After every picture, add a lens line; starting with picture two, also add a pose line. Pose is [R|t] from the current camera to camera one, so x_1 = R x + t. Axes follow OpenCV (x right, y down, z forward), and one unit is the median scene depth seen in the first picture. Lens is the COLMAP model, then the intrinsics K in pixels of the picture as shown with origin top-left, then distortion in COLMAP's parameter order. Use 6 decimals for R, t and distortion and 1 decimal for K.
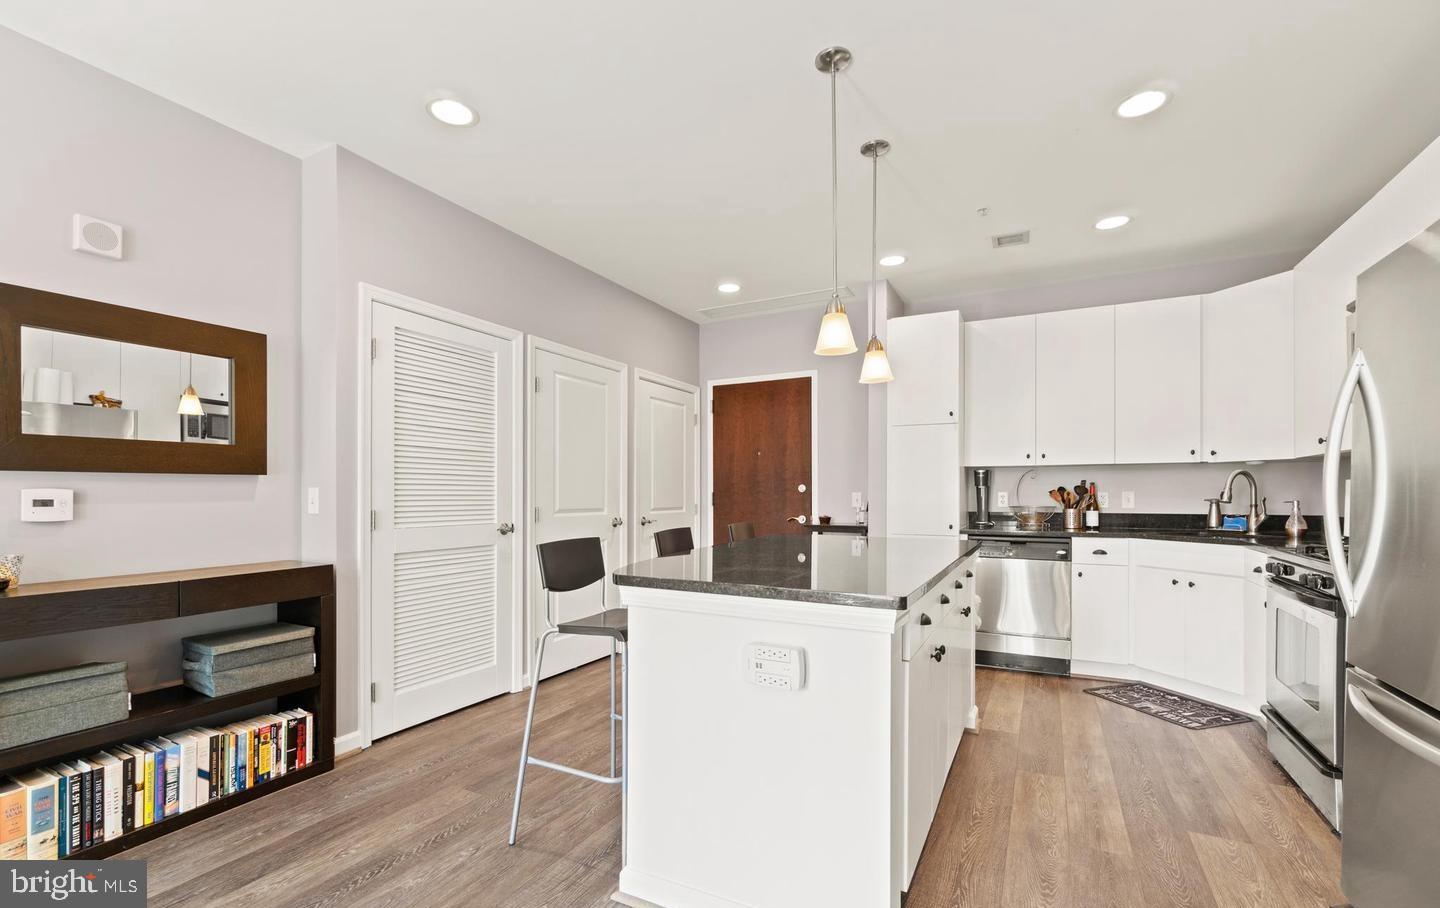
lens RADIAL K [[628.1, 0, 714.3], [0, 628.1, 495.3], [0, 0, 1]] dist [-0.007390, 0.002904]
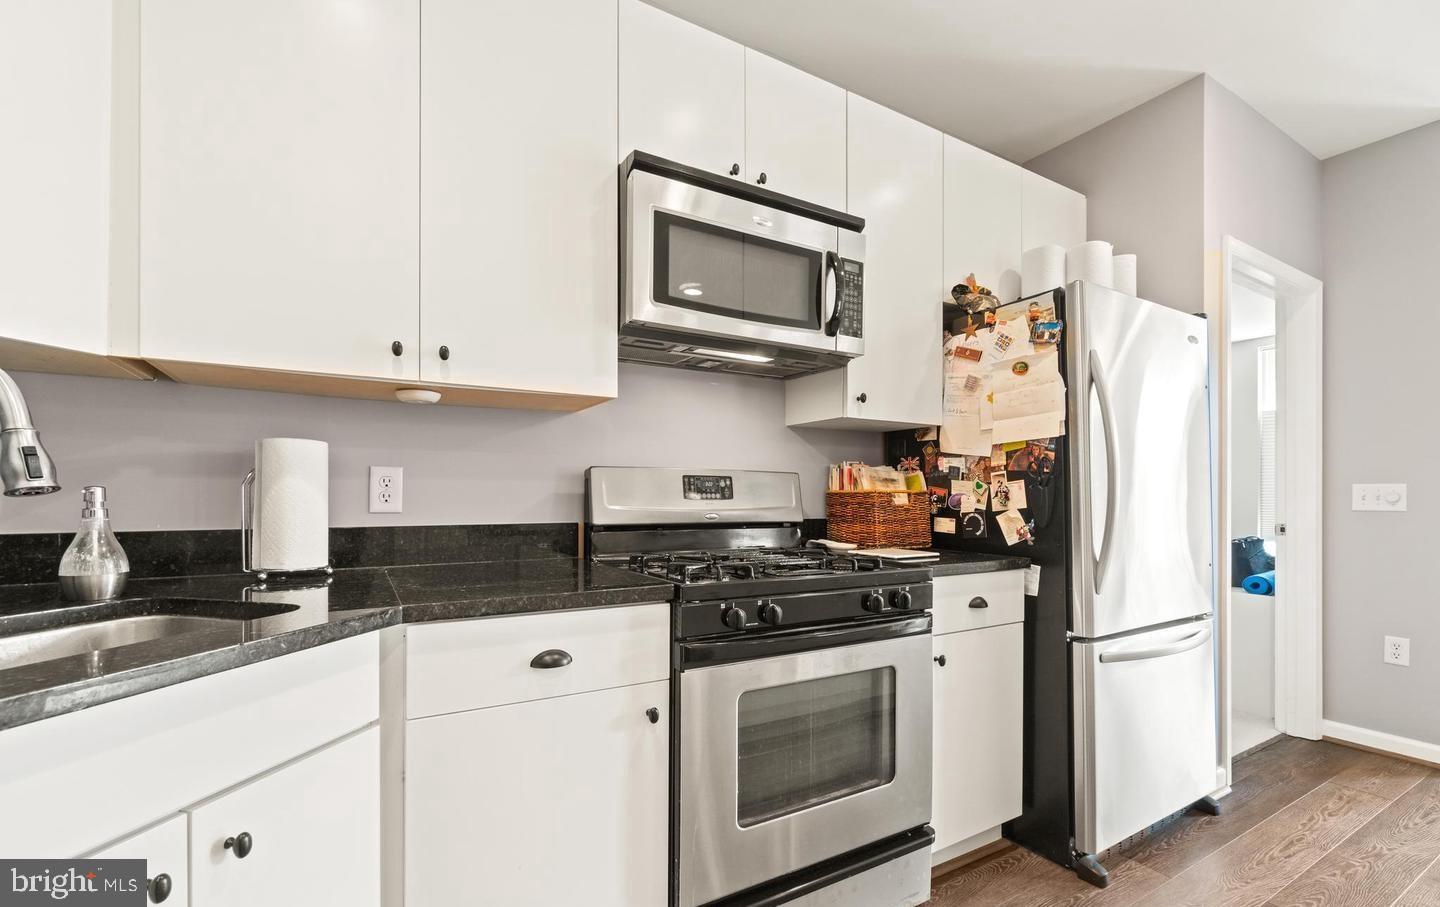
lens RADIAL K [[628.1, 0, 721.8], [0, 628.1, 495.9], [0, 0, 1]] dist [-0.007390, 0.002904]
pose [[-0.855072, -0.001639, 0.518507, 0.443658], [-0.001611, 0.999999, 0.000505, 0.011506], [-0.518508, -0.000403, -0.855073, 1.003584]]
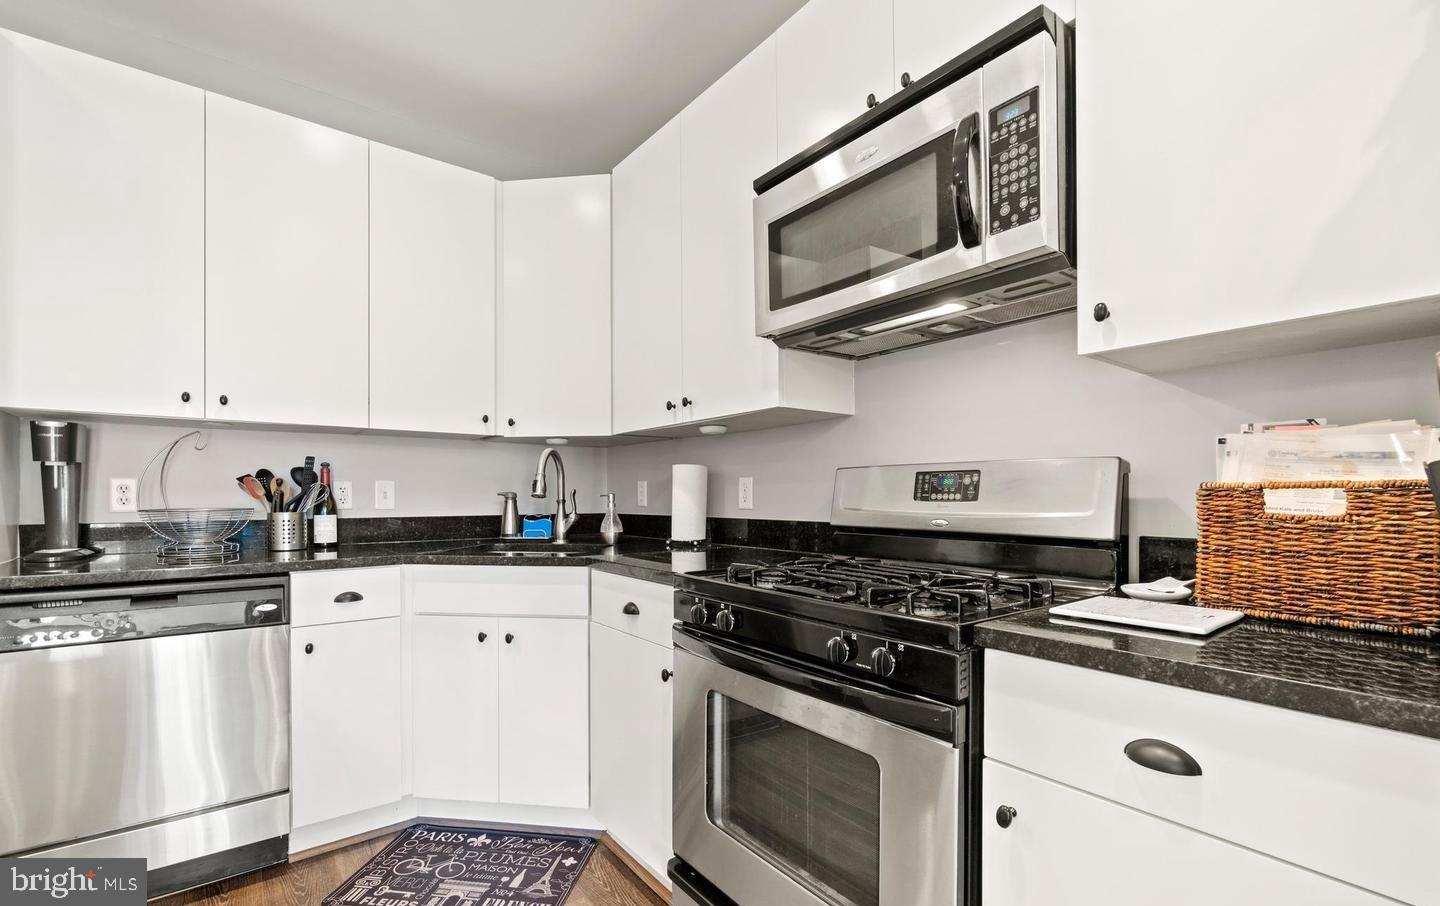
lens RADIAL K [[628.1, 0, 707.8], [0, 628.1, 497.5], [0, 0, 1]] dist [-0.007390, 0.002904]
pose [[0.424821, -0.002388, 0.905274, 0.287096], [0.003170, 0.999994, 0.001150, 0.011426], [-0.905272, 0.002381, 0.424826, 0.533364]]
